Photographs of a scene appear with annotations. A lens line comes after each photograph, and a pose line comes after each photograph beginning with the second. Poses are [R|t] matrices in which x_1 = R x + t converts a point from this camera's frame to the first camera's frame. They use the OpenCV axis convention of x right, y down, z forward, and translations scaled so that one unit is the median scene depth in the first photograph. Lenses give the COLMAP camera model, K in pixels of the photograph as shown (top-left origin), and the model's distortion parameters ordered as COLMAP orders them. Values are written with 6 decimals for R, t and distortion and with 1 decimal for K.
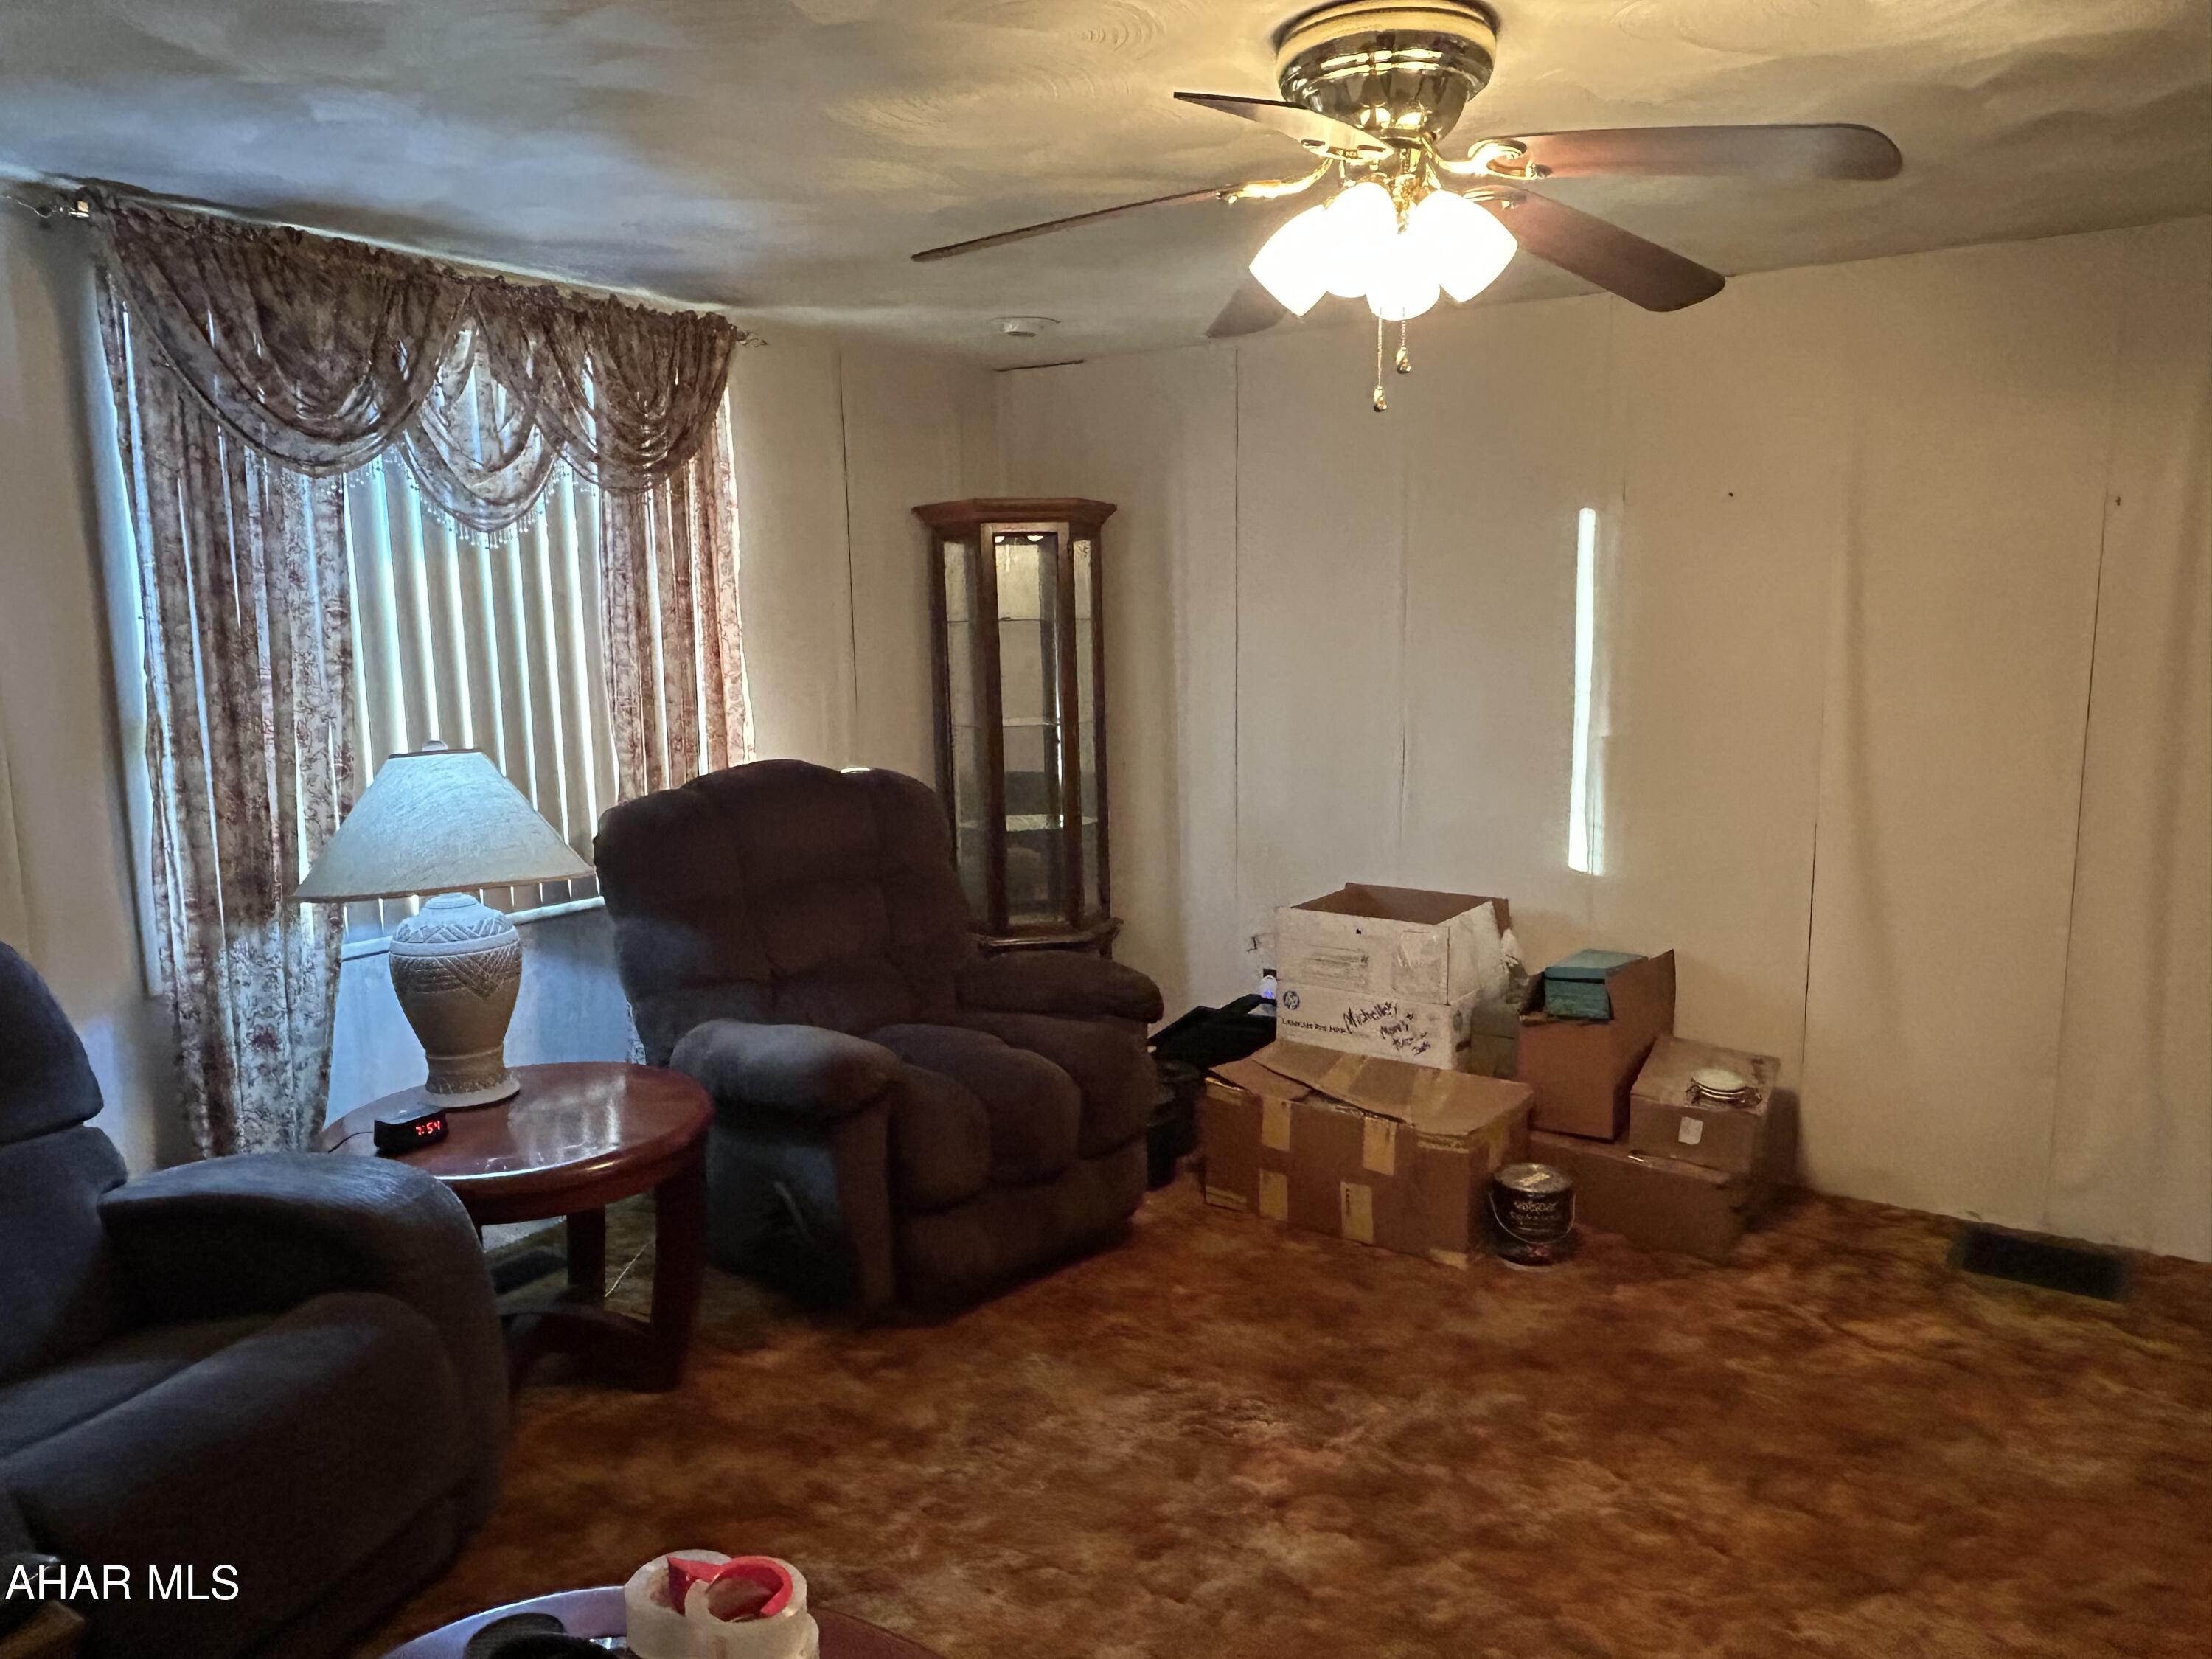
lens RADIAL K [[1460.4, 0, 1105.7], [0, 1460.4, 858.2], [0, 0, 1]] dist [-0.005372, 0.000830]
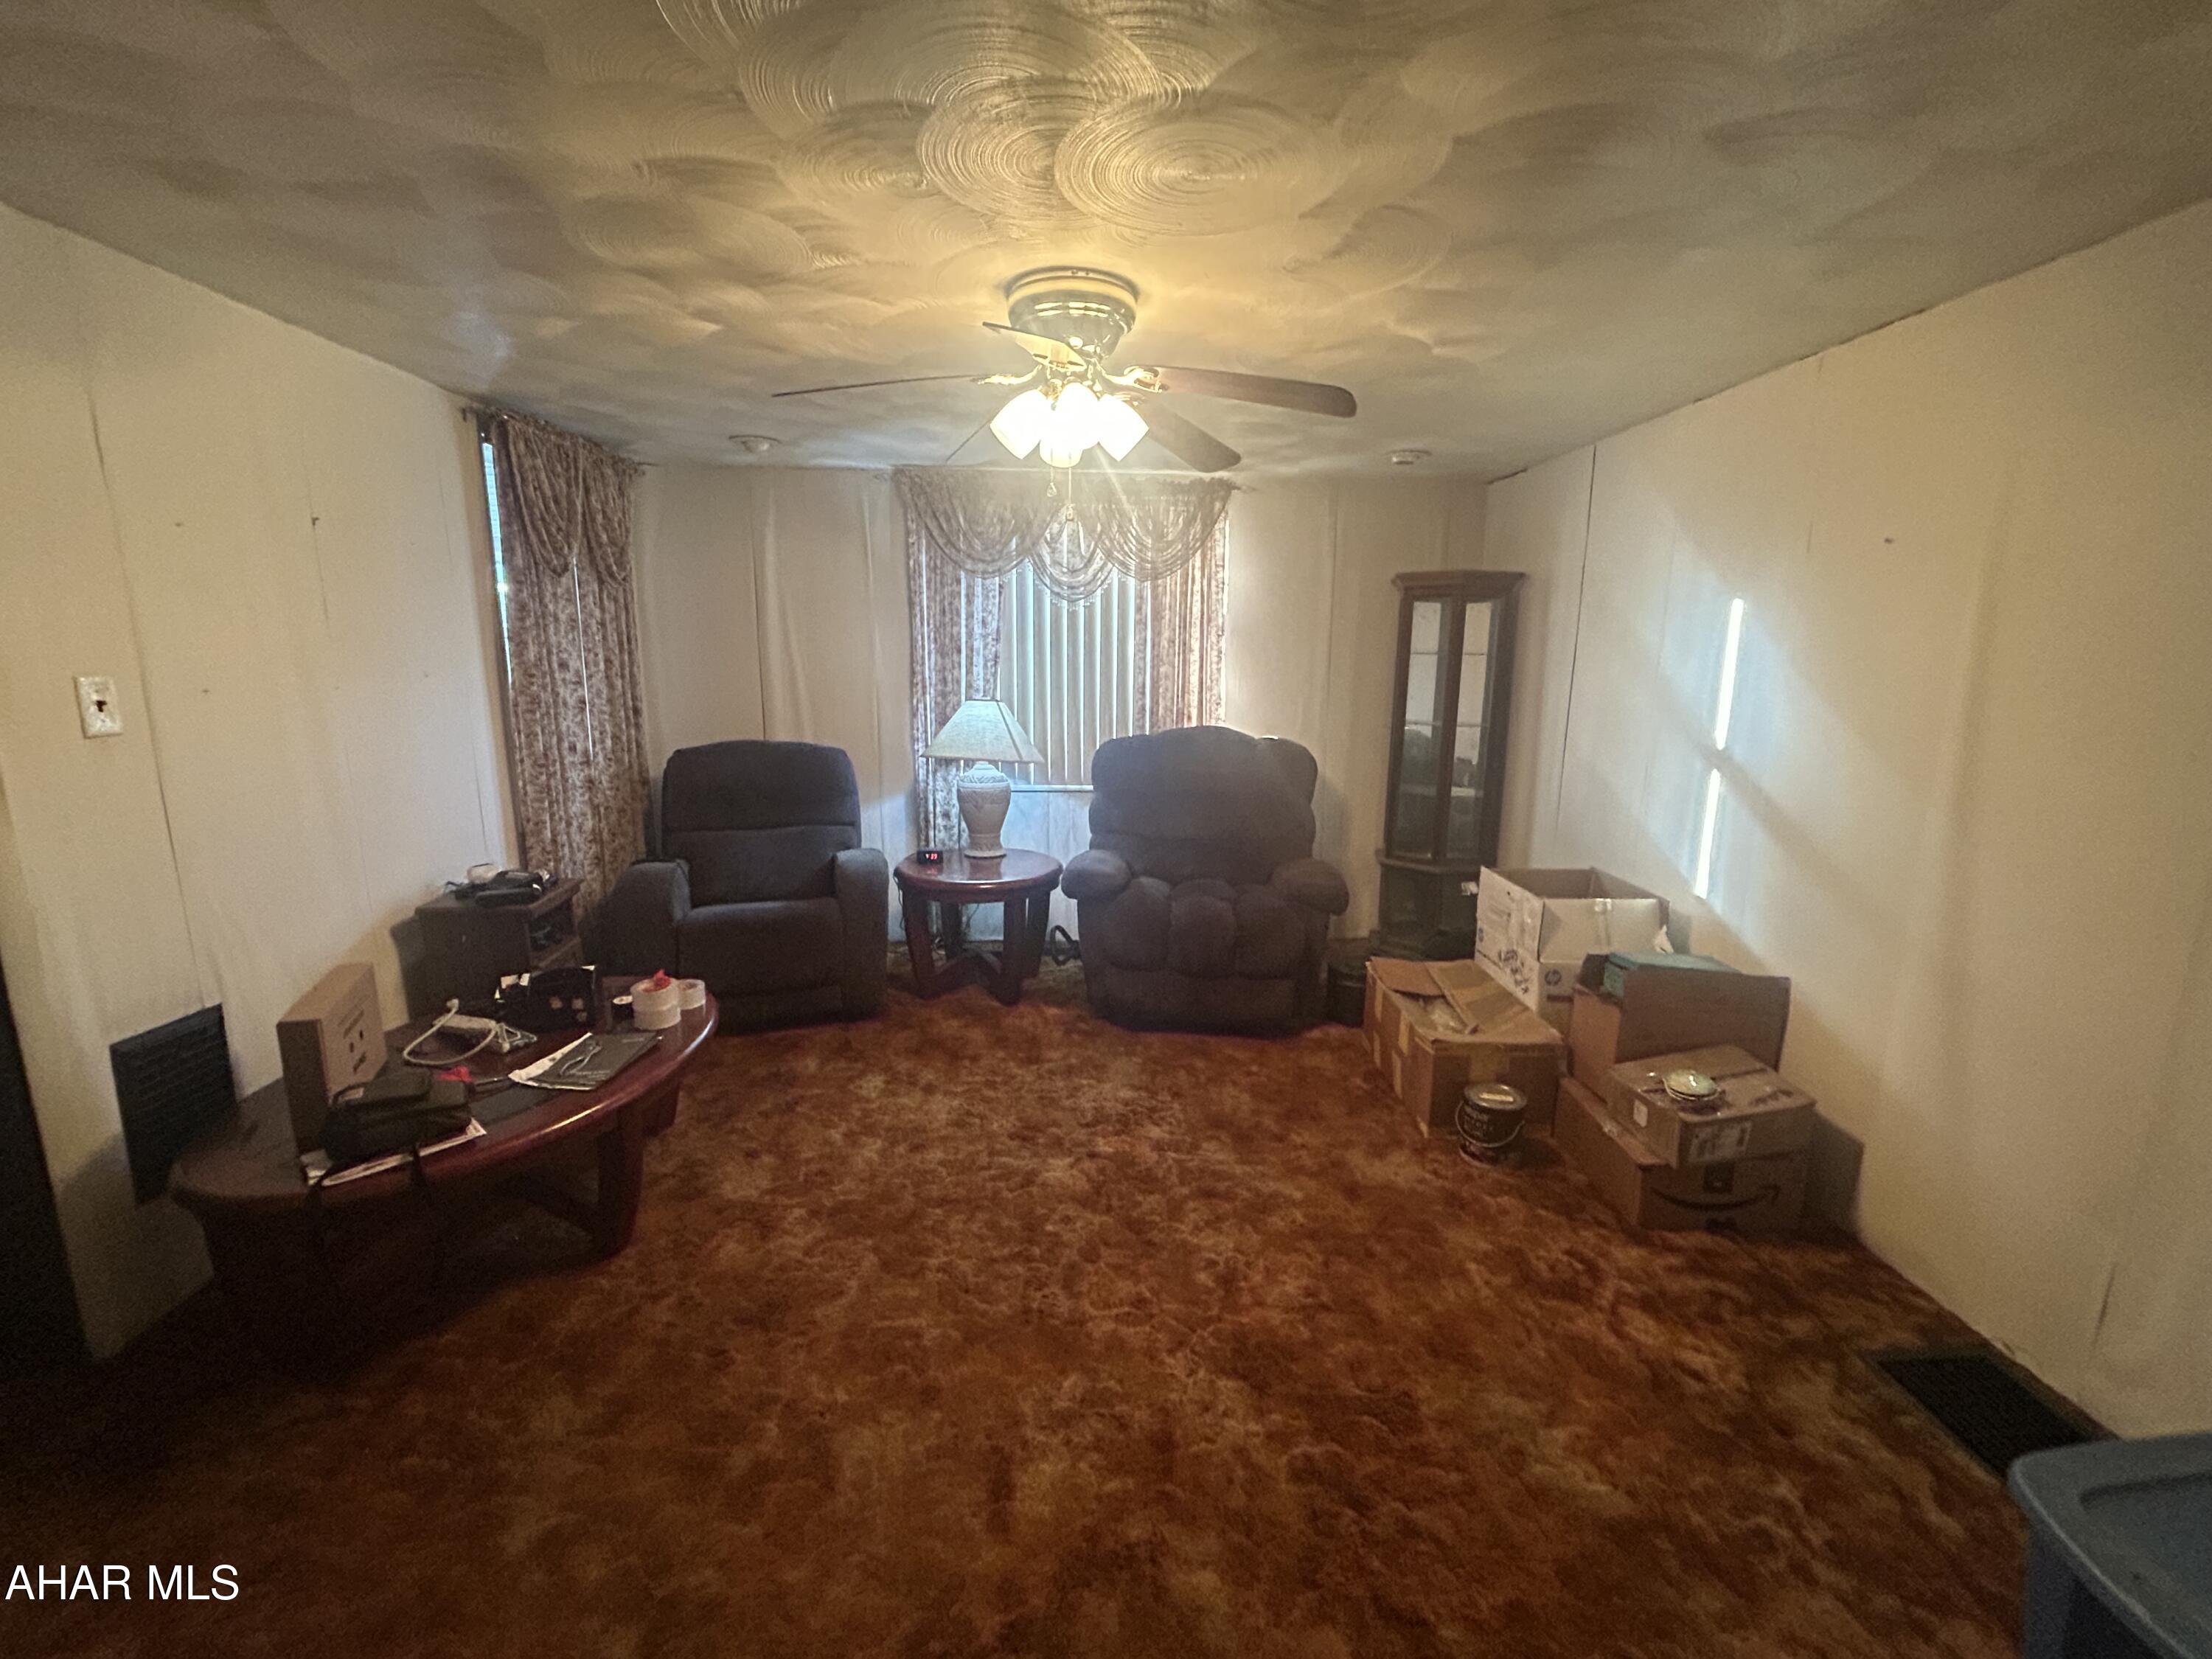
lens RADIAL K [[909.8, 0, 1111.3], [0, 909.8, 823.4], [0, 0, 1]] dist [-0.007608, 0.003159]
pose [[0.617356, 0.172791, -0.767473, 0.691543], [-0.144991, 0.983859, 0.104878, -0.054750], [0.773207, 0.046529, 0.632445, 0.231563]]
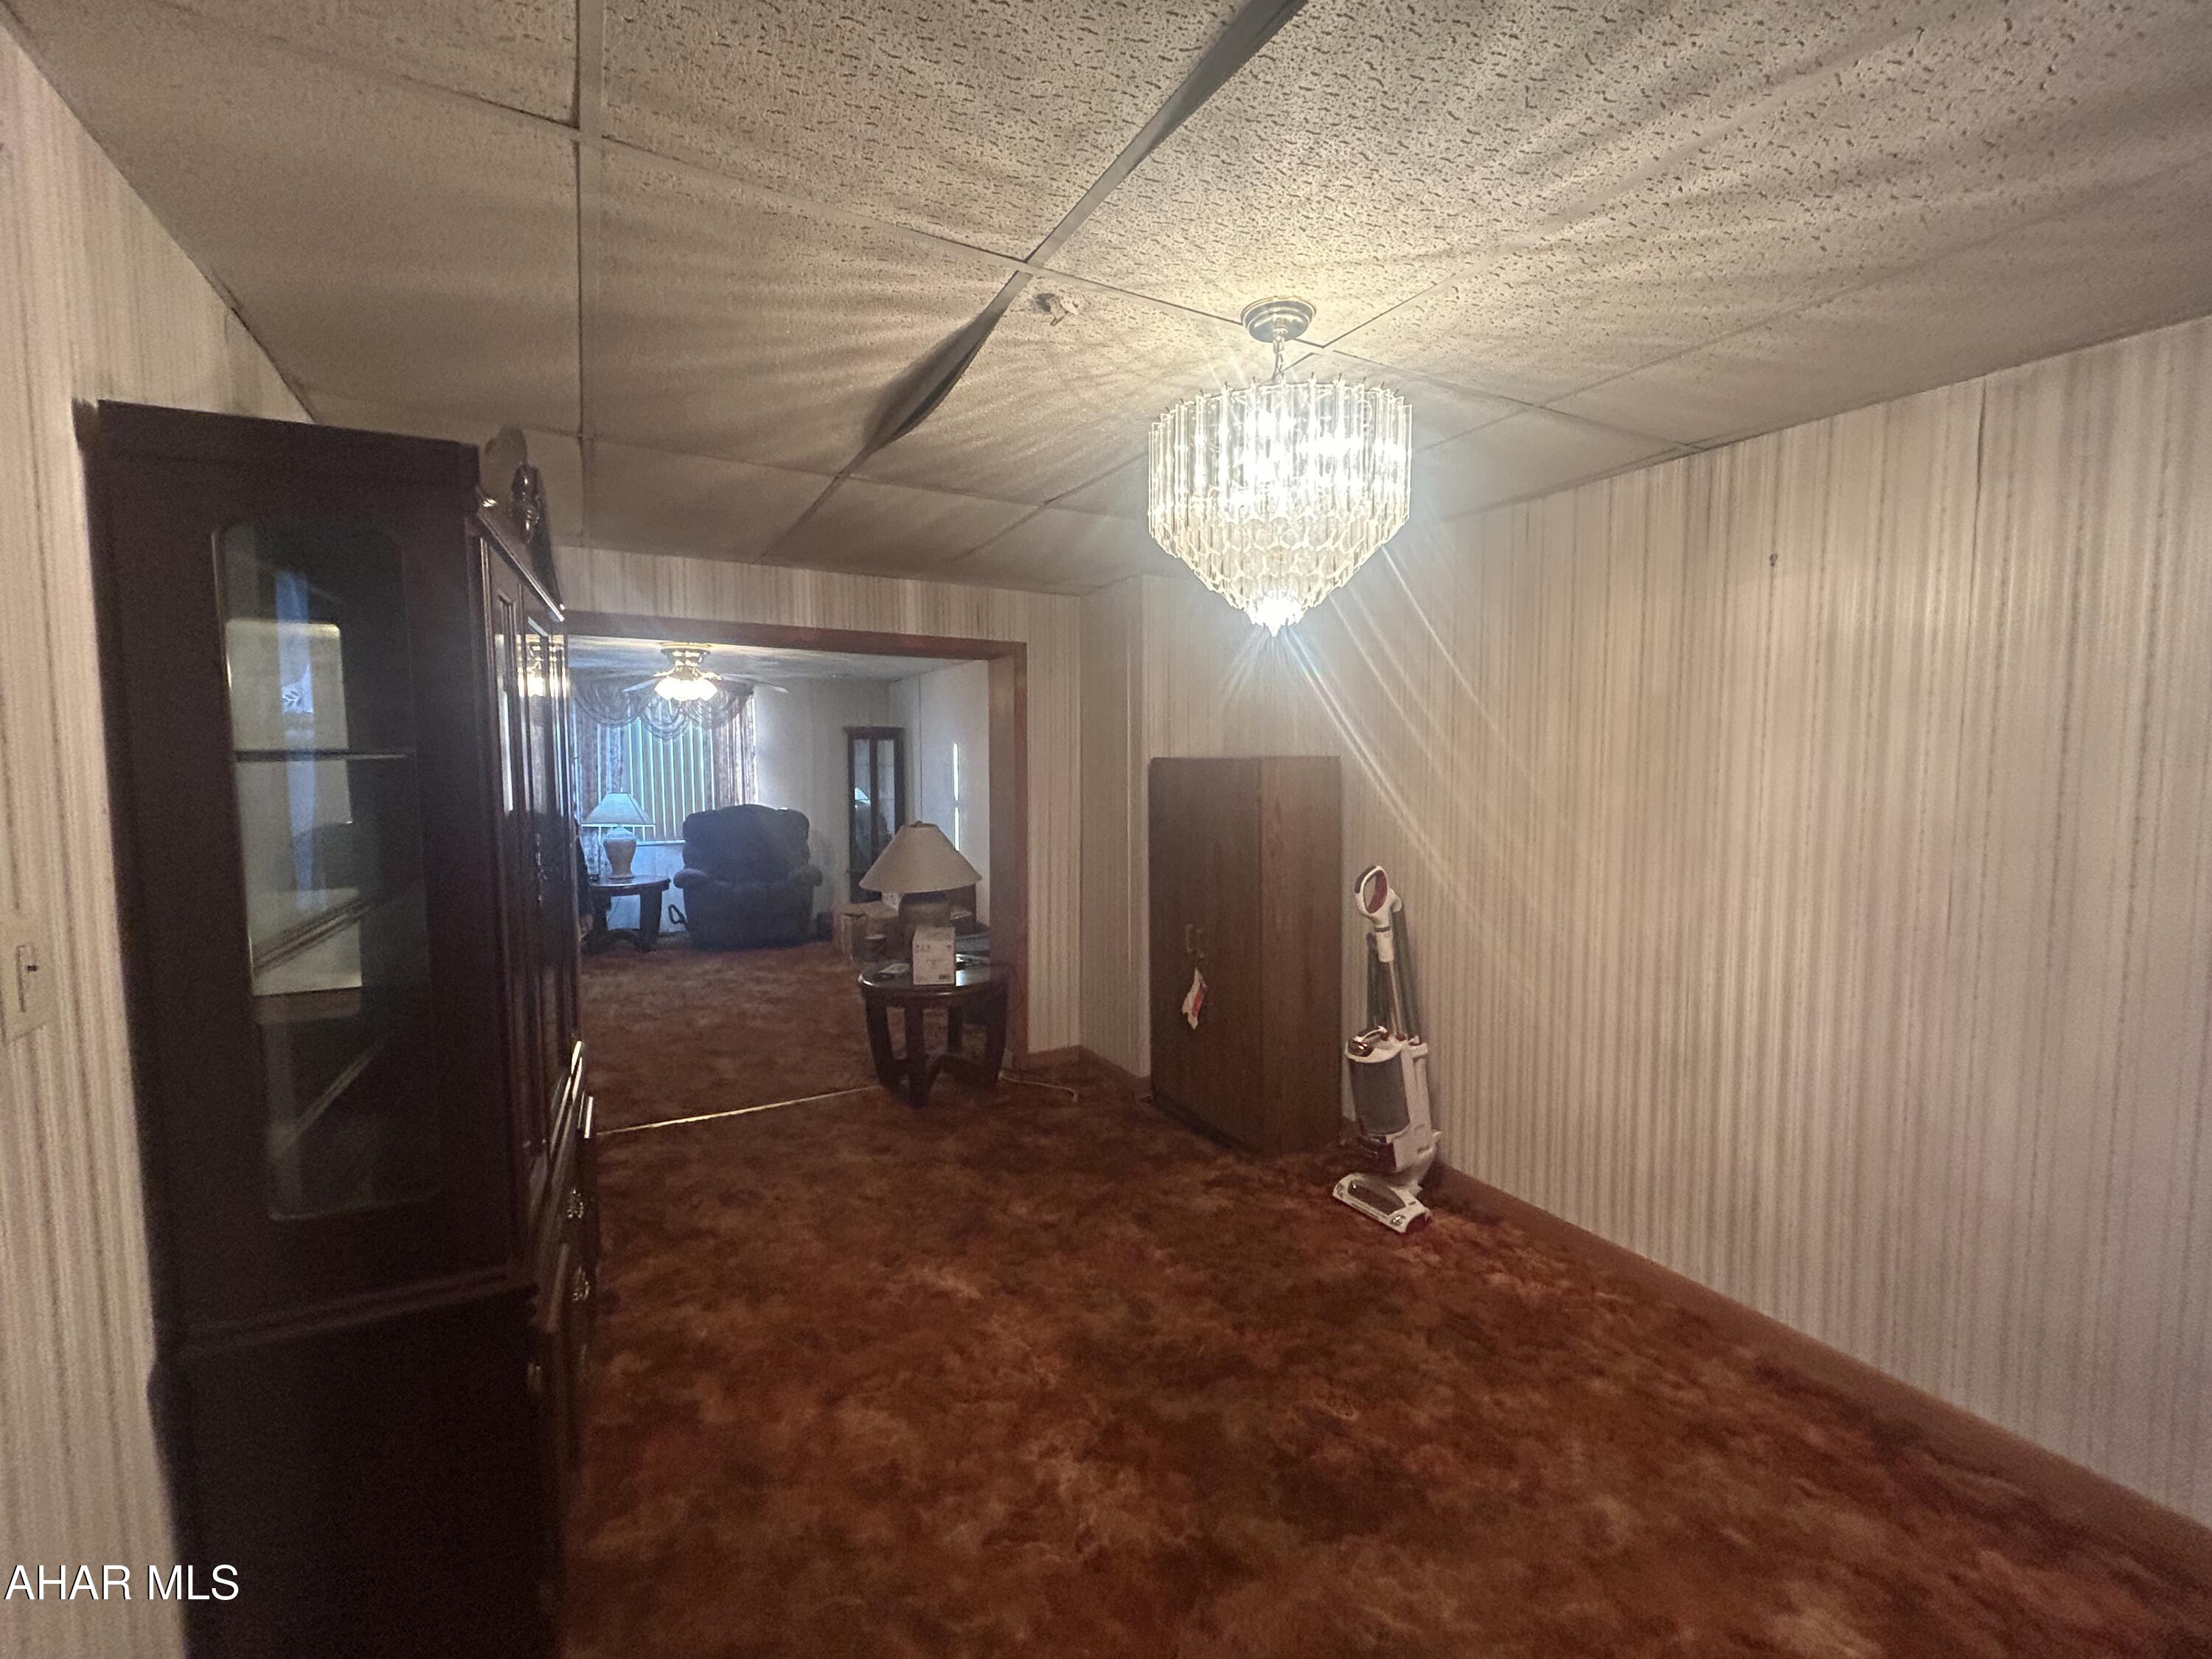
lens RADIAL K [[909.8, 0, 1111.3], [0, 909.8, 823.4], [0, 0, 1]] dist [-0.007608, 0.003159]
pose [[0.910164, 0.048747, -0.411369, 1.691729], [-0.082610, 0.994464, -0.064935, 0.056979], [0.405927, 0.093085, 0.909153, -0.705621]]
